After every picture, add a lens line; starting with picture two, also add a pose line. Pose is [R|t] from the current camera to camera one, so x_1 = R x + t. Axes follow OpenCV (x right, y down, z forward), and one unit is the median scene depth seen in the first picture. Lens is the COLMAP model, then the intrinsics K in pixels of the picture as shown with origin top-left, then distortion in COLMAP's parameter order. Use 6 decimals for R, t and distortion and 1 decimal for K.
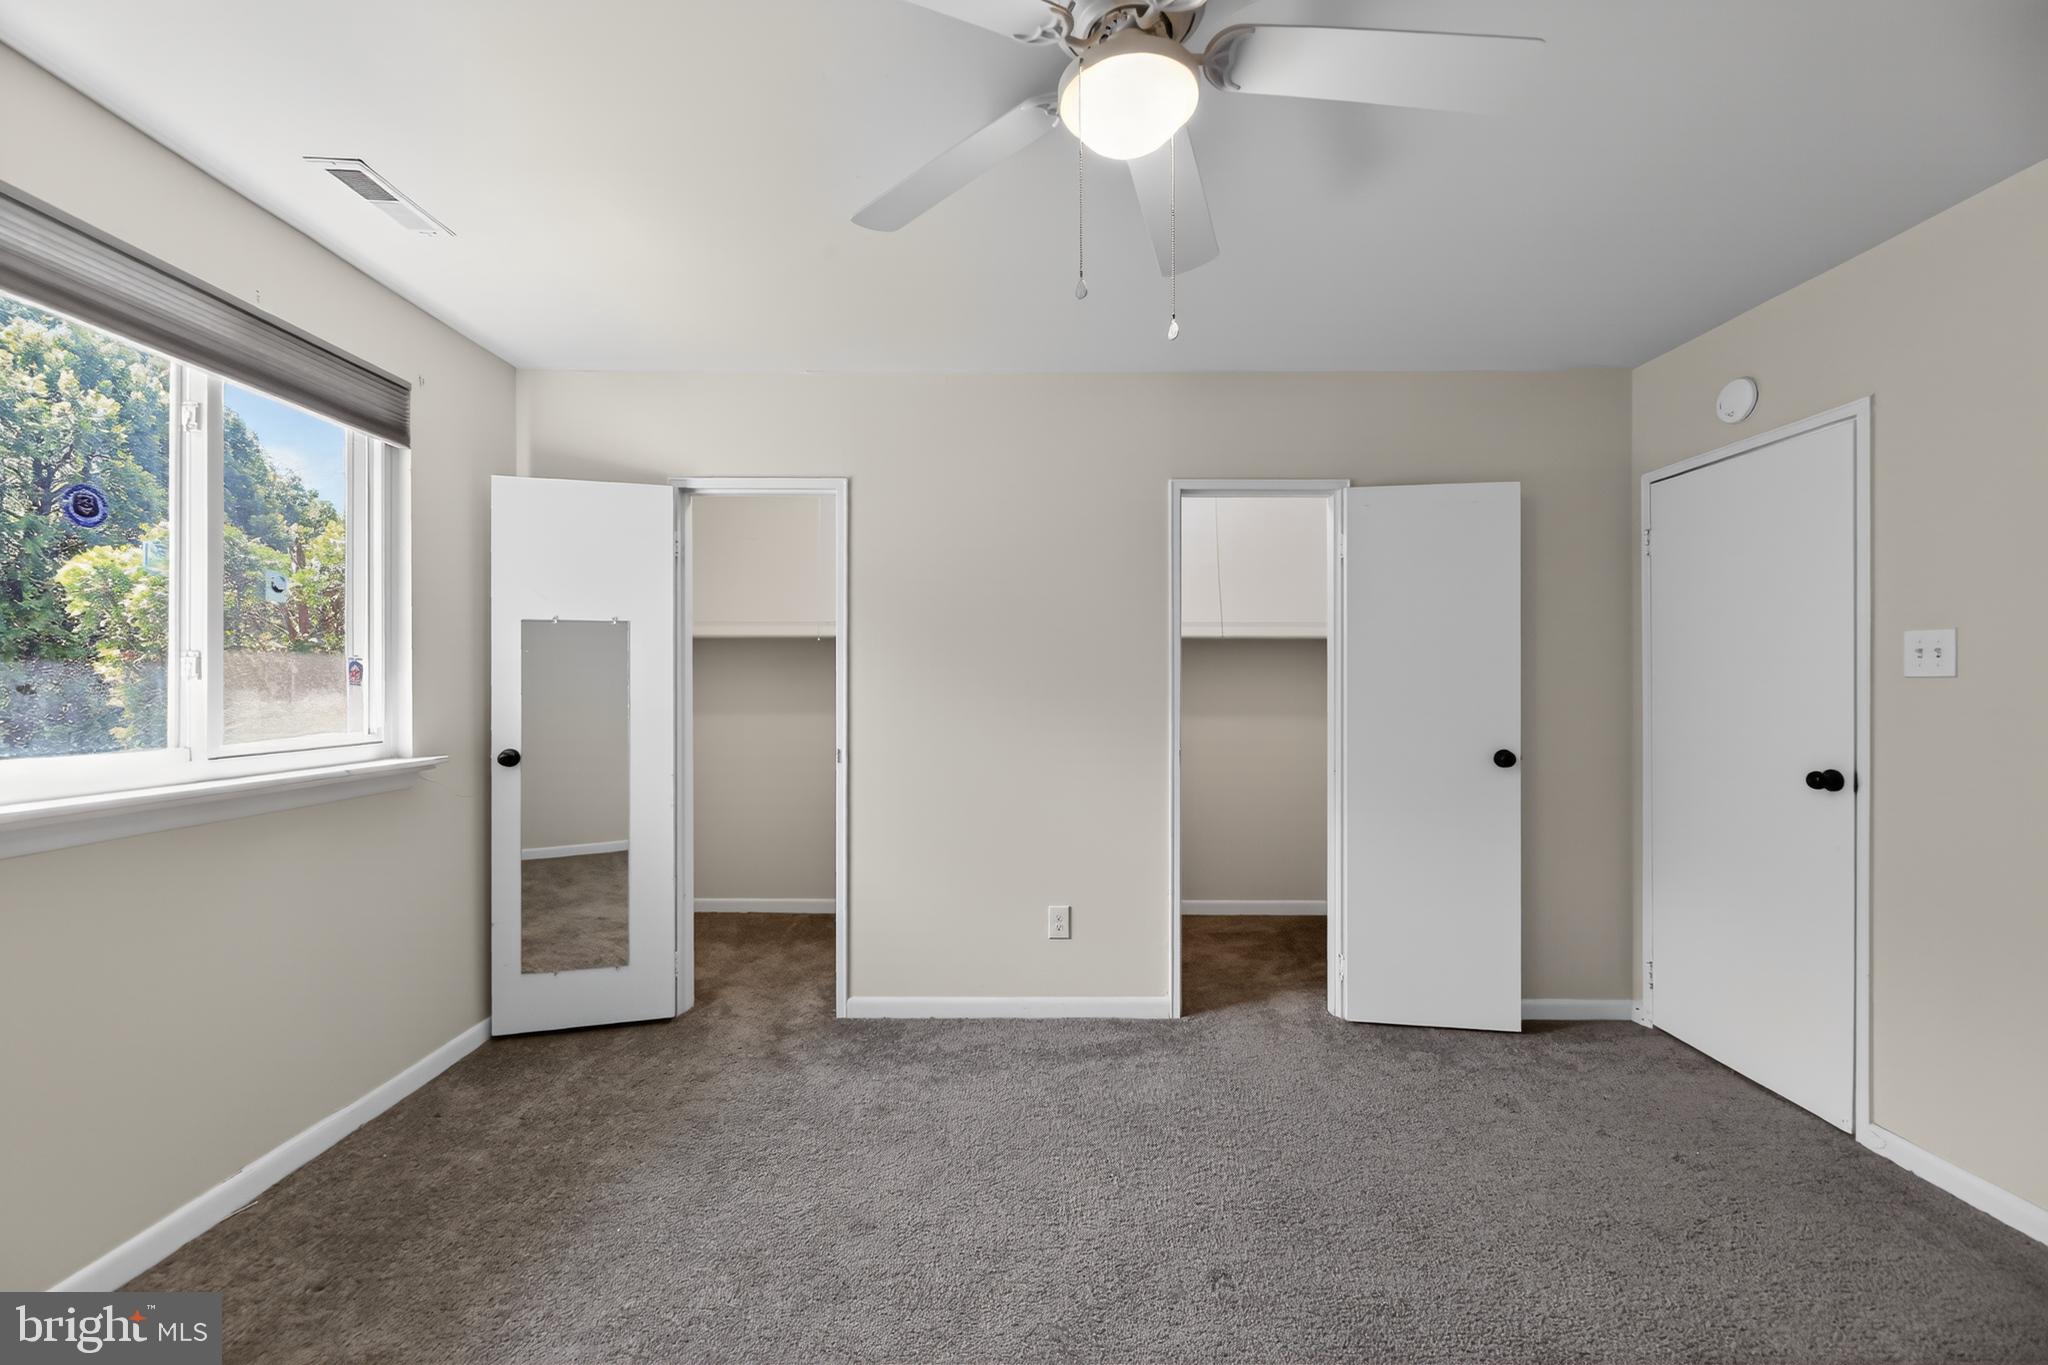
lens RADIAL K [[840.7, 0, 1008.0], [0, 840.7, 699.7], [0, 0, 1]] dist [-0.001419, -0.000817]
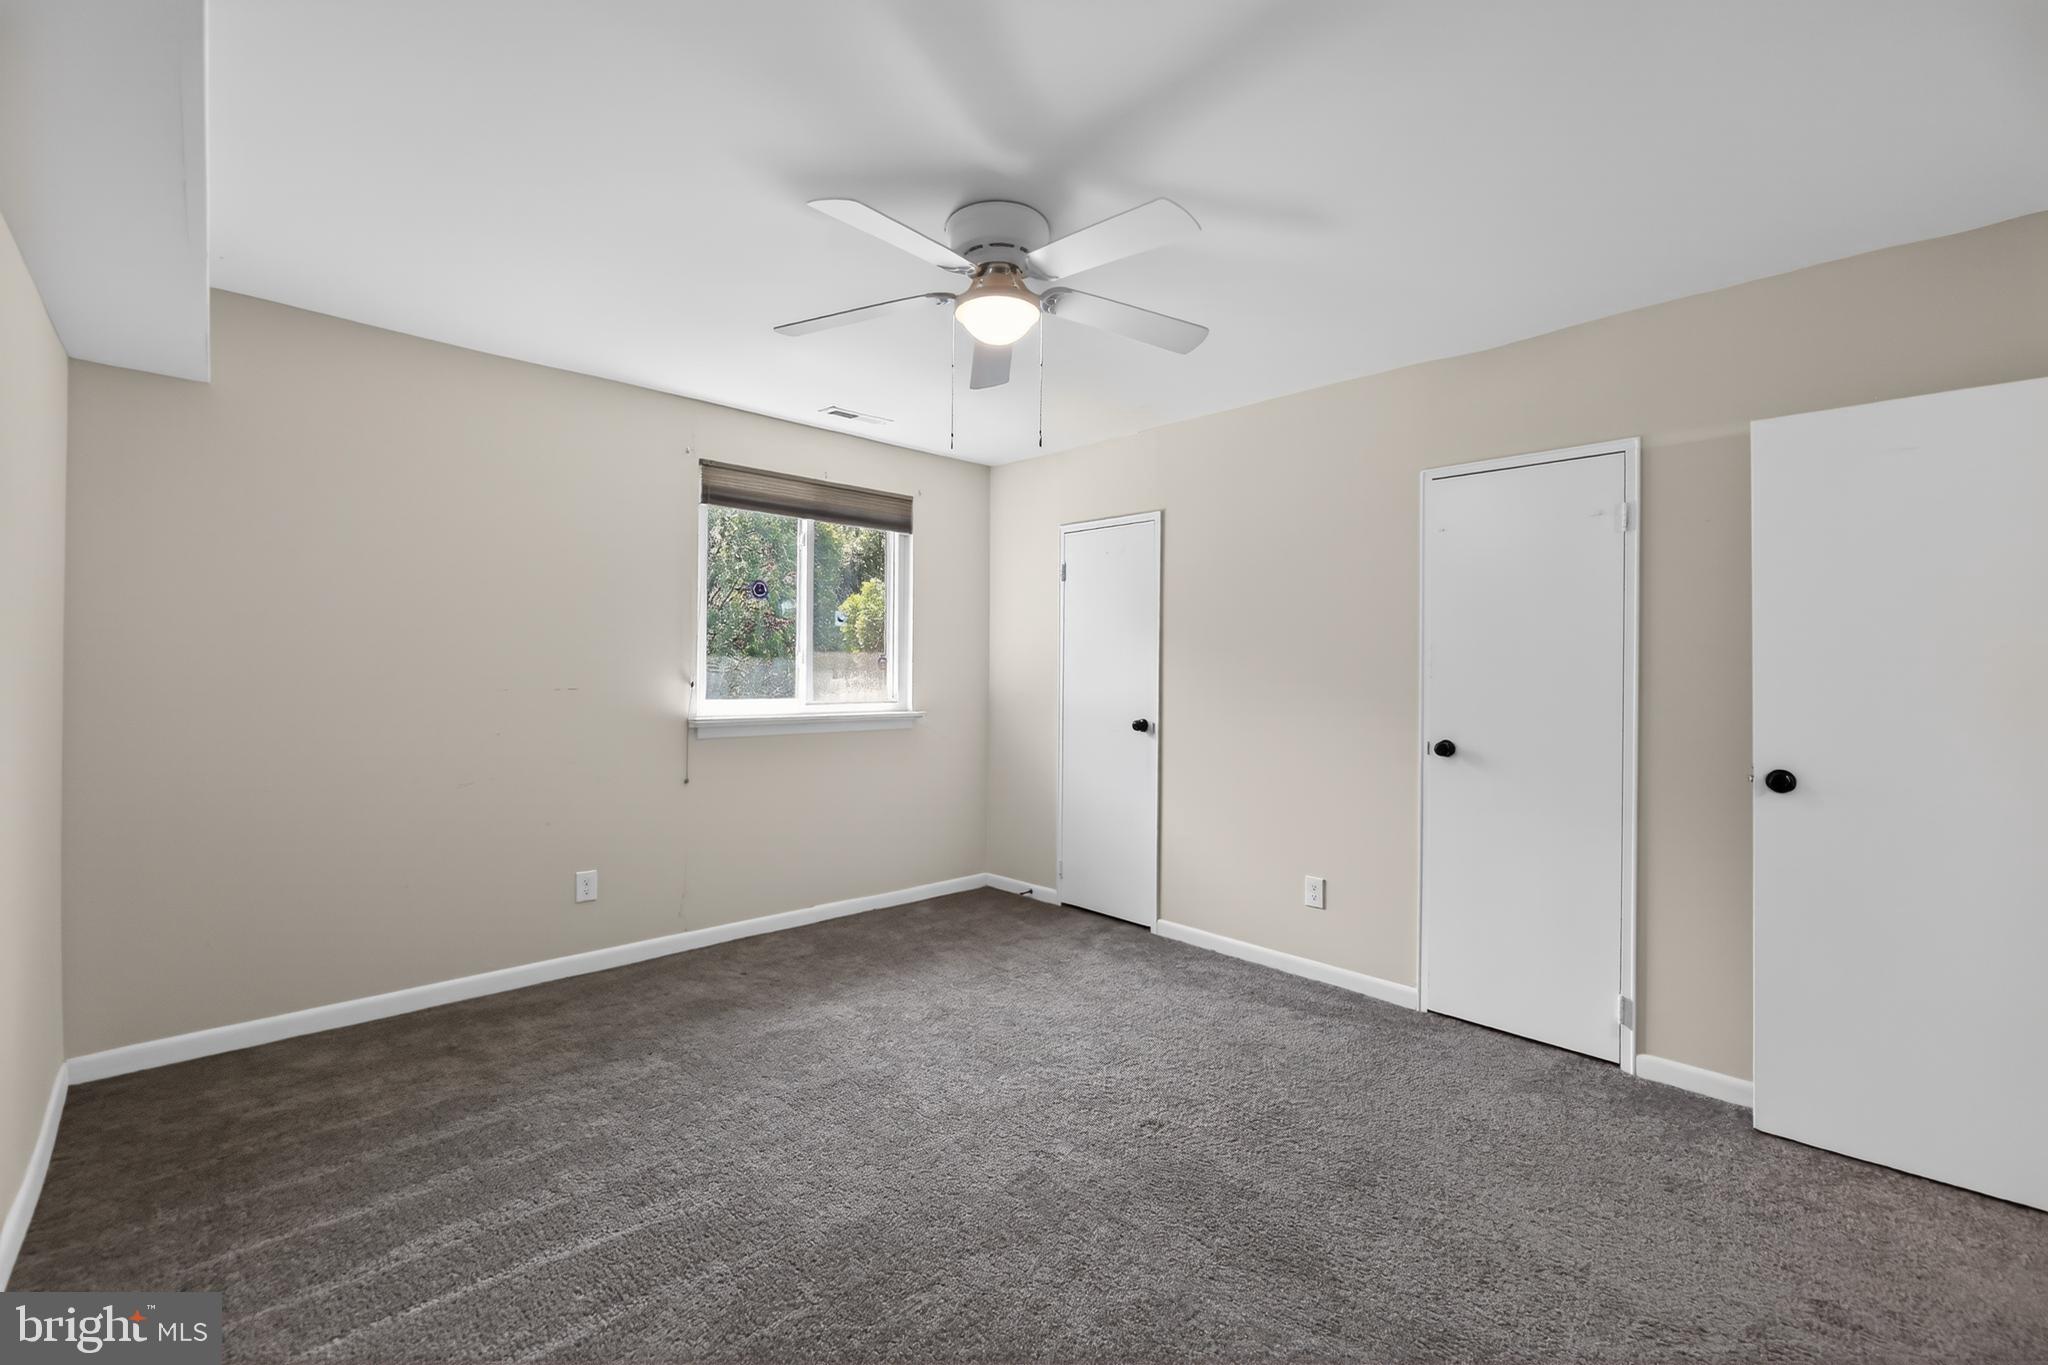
lens RADIAL K [[840.7, 0, 1008.0], [0, 840.7, 699.7], [0, 0, 1]] dist [-0.001419, -0.000817]
pose [[0.683491, 0.031544, -0.729277, 0.701778], [-0.023308, 0.999500, 0.021387, 0.001409], [0.729586, 0.002380, 0.683885, -0.044174]]
